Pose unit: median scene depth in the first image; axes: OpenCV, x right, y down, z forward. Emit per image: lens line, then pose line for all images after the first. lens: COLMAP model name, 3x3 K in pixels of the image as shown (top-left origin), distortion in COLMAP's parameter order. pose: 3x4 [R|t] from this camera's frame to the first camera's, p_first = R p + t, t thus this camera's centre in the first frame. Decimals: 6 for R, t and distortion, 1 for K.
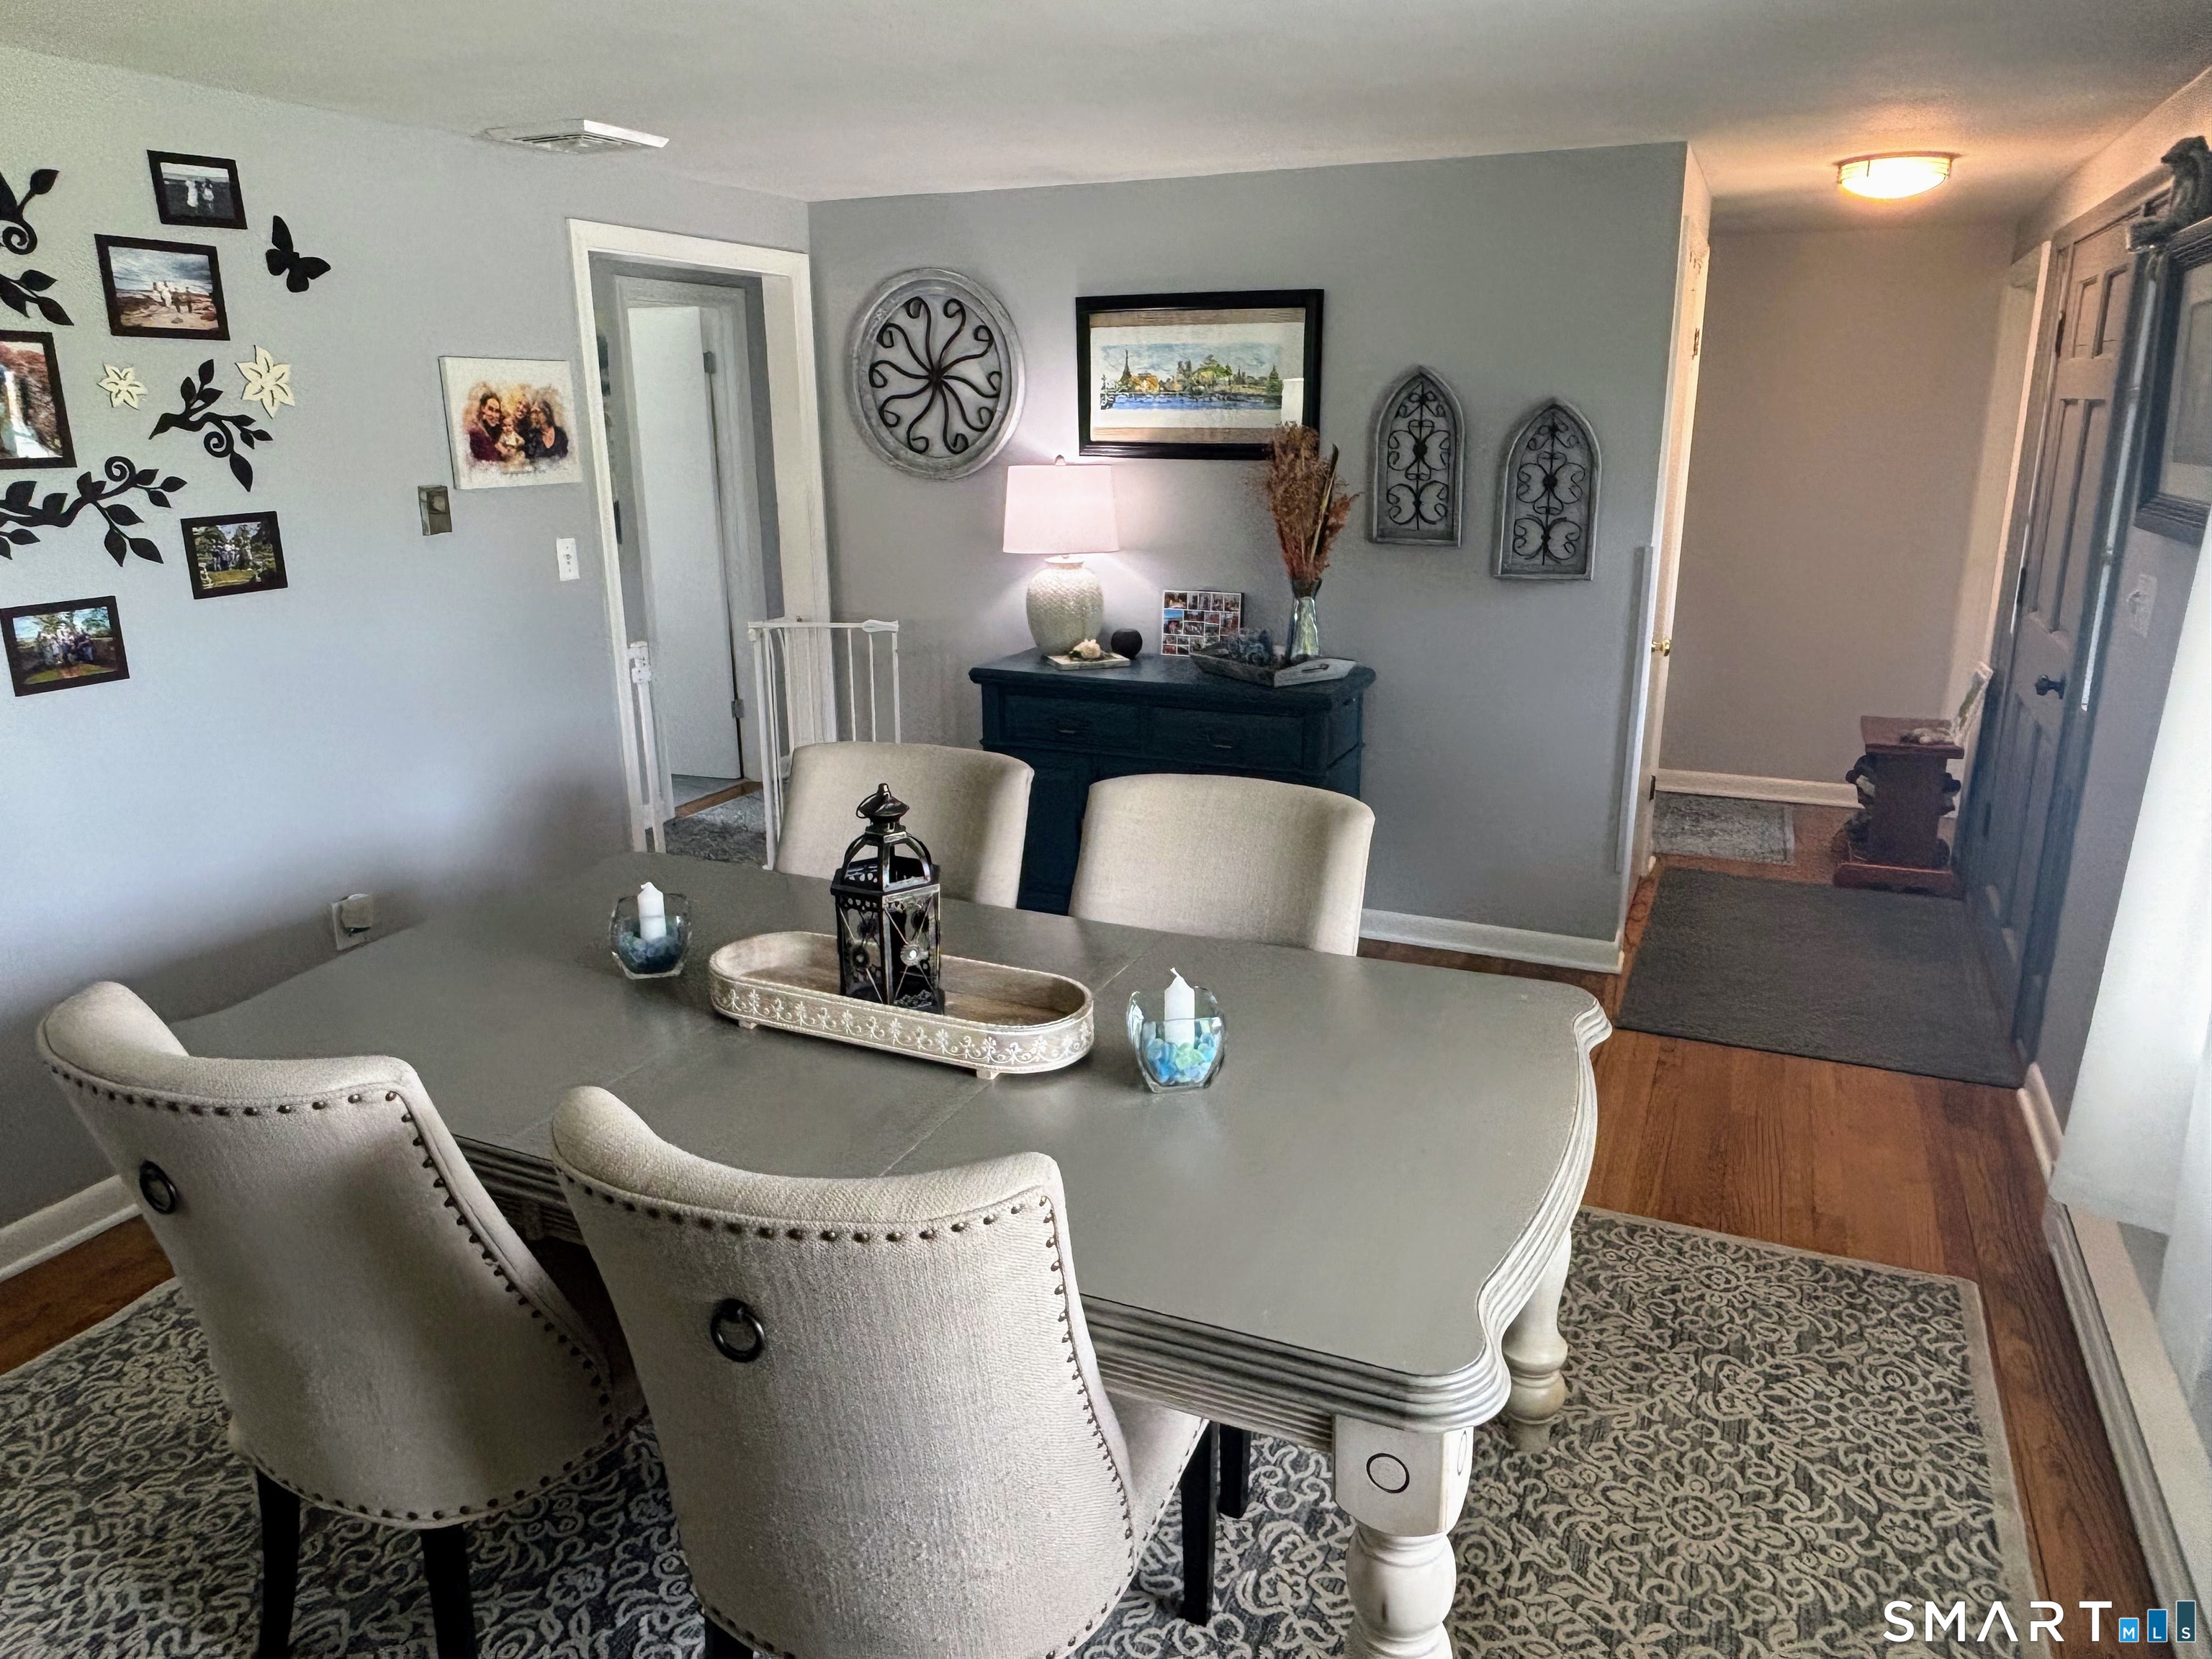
lens RADIAL K [[1528.9, 0, 1106.0], [0, 1528.9, 829.5], [0, 0, 1]] dist [0.021166, -0.001584]
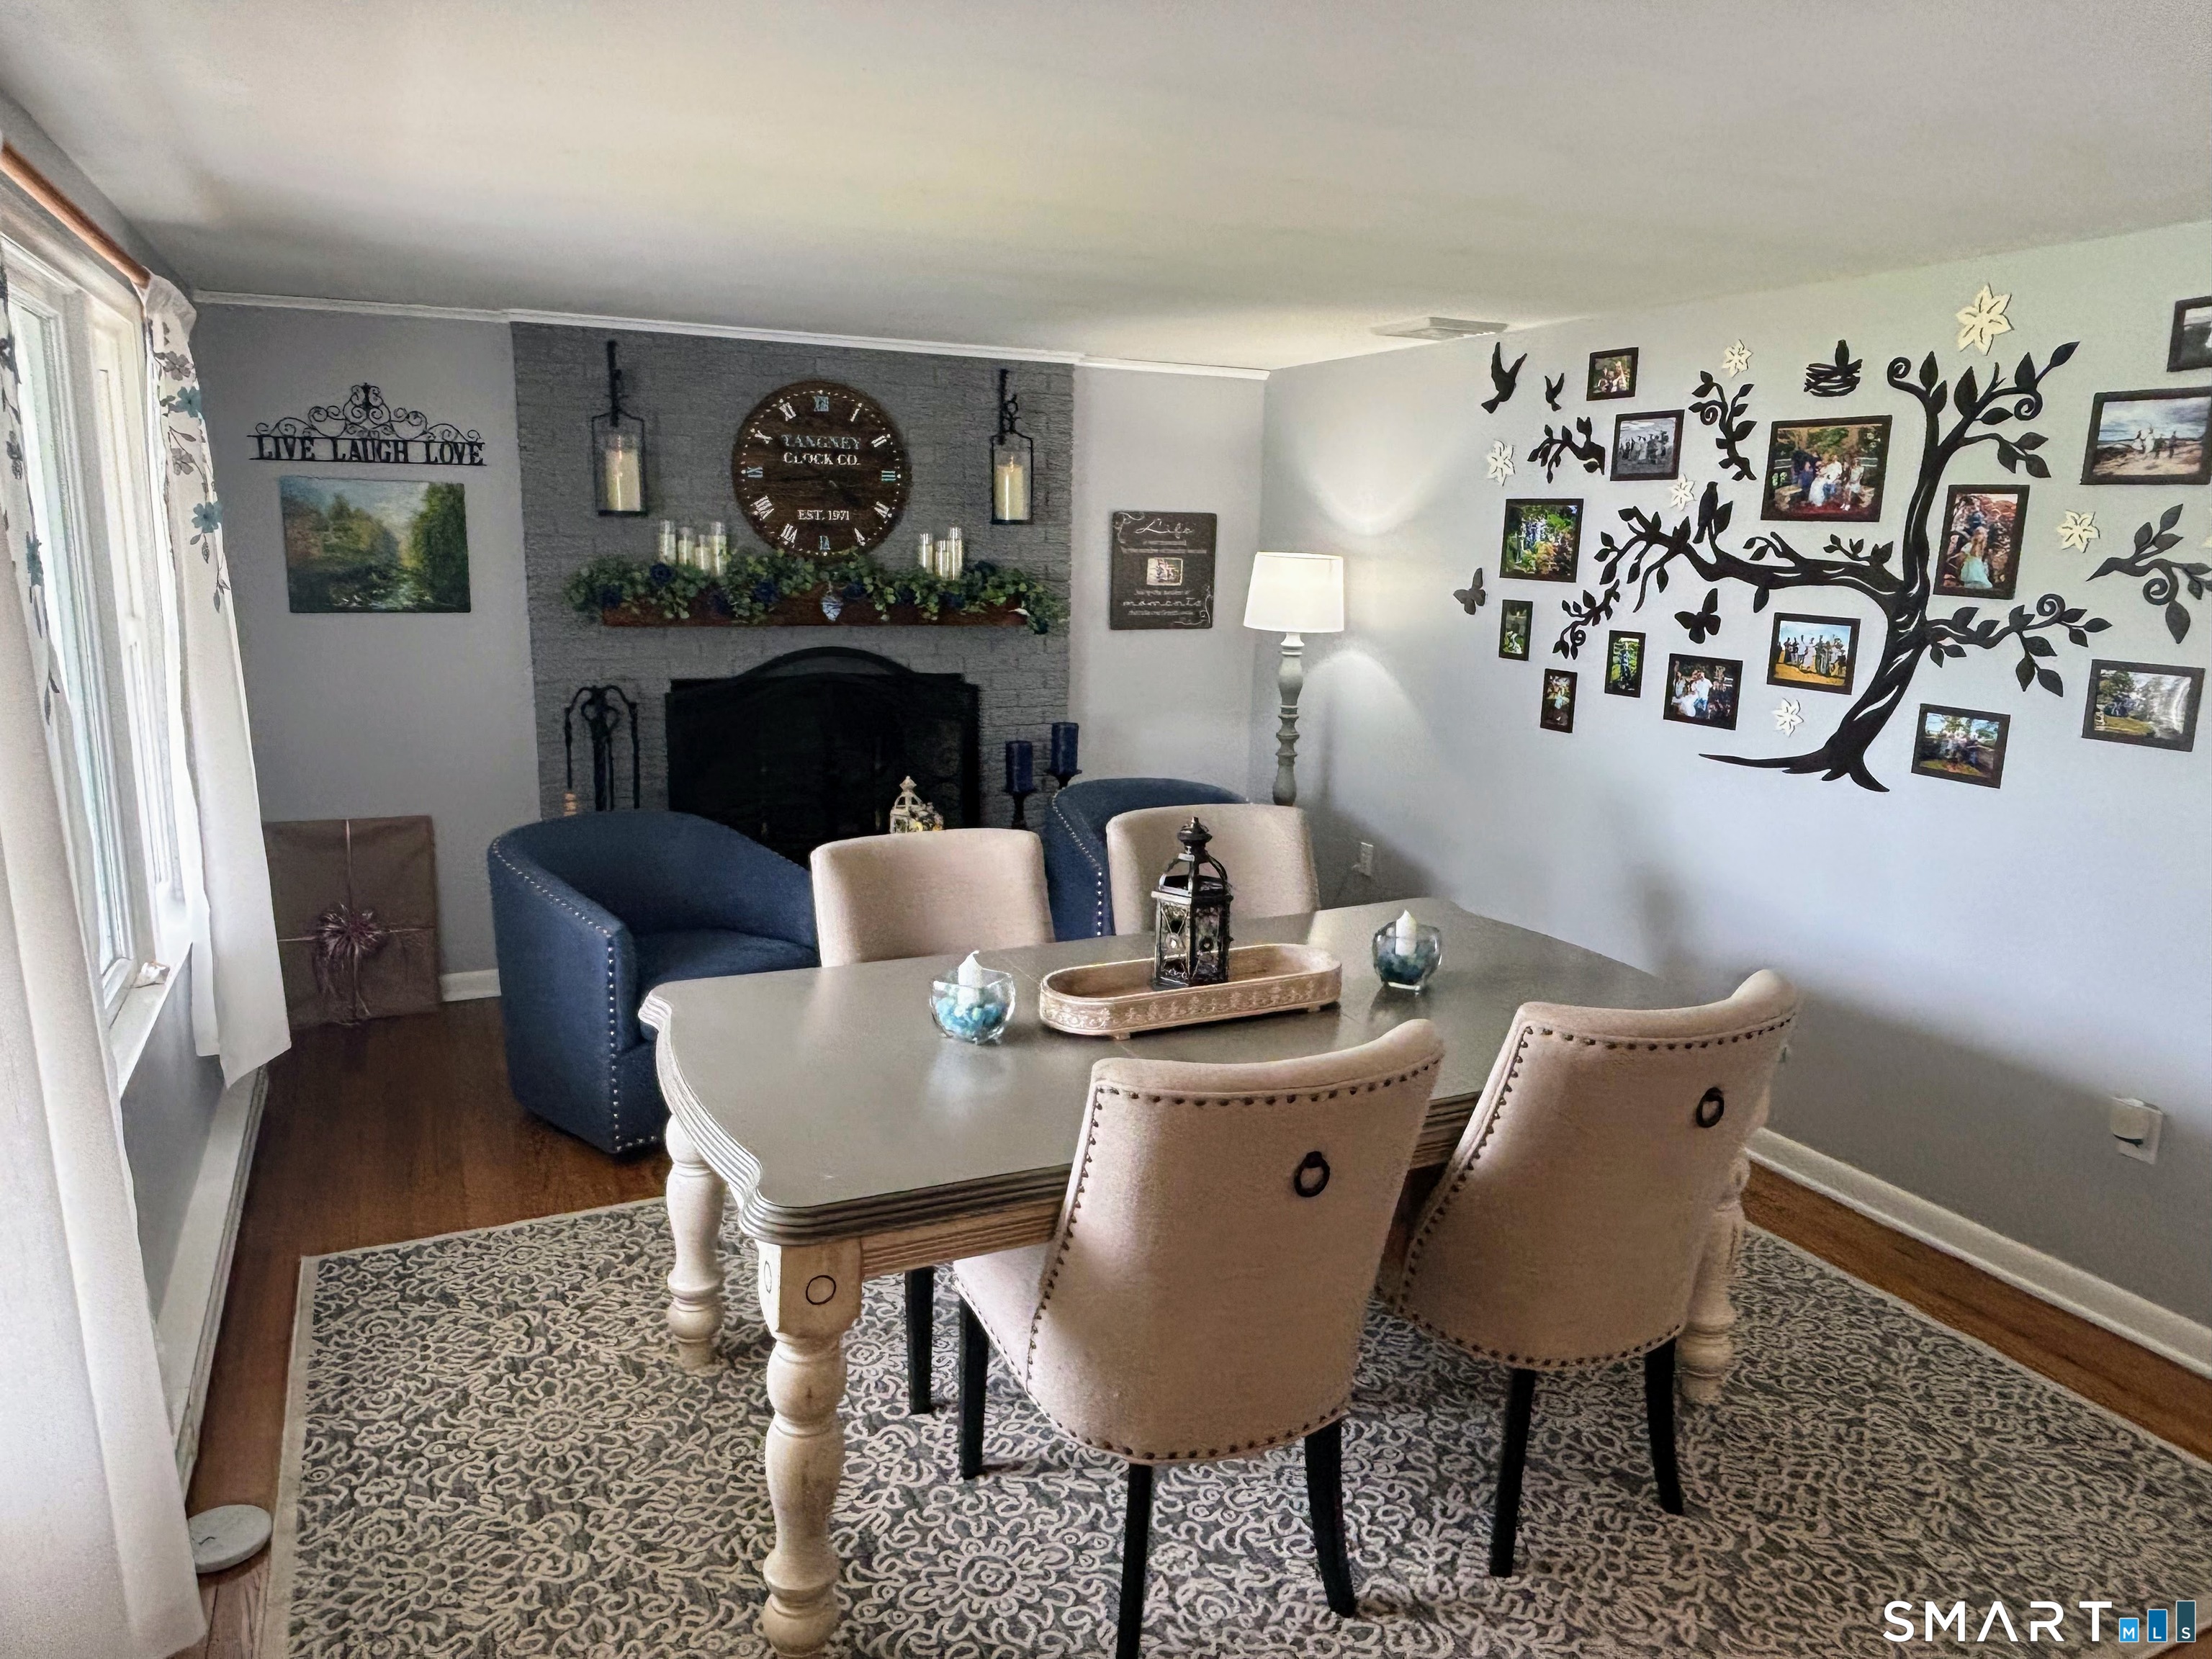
lens RADIAL K [[1528.9, 0, 1106.0], [0, 1528.9, 829.5], [0, 0, 1]] dist [0.021166, -0.001584]
pose [[-0.664387, 0.144567, -0.733274, 0.612767], [-0.220322, 0.899632, 0.376989, -0.351333], [0.714177, 0.412023, -0.565852, 1.194092]]
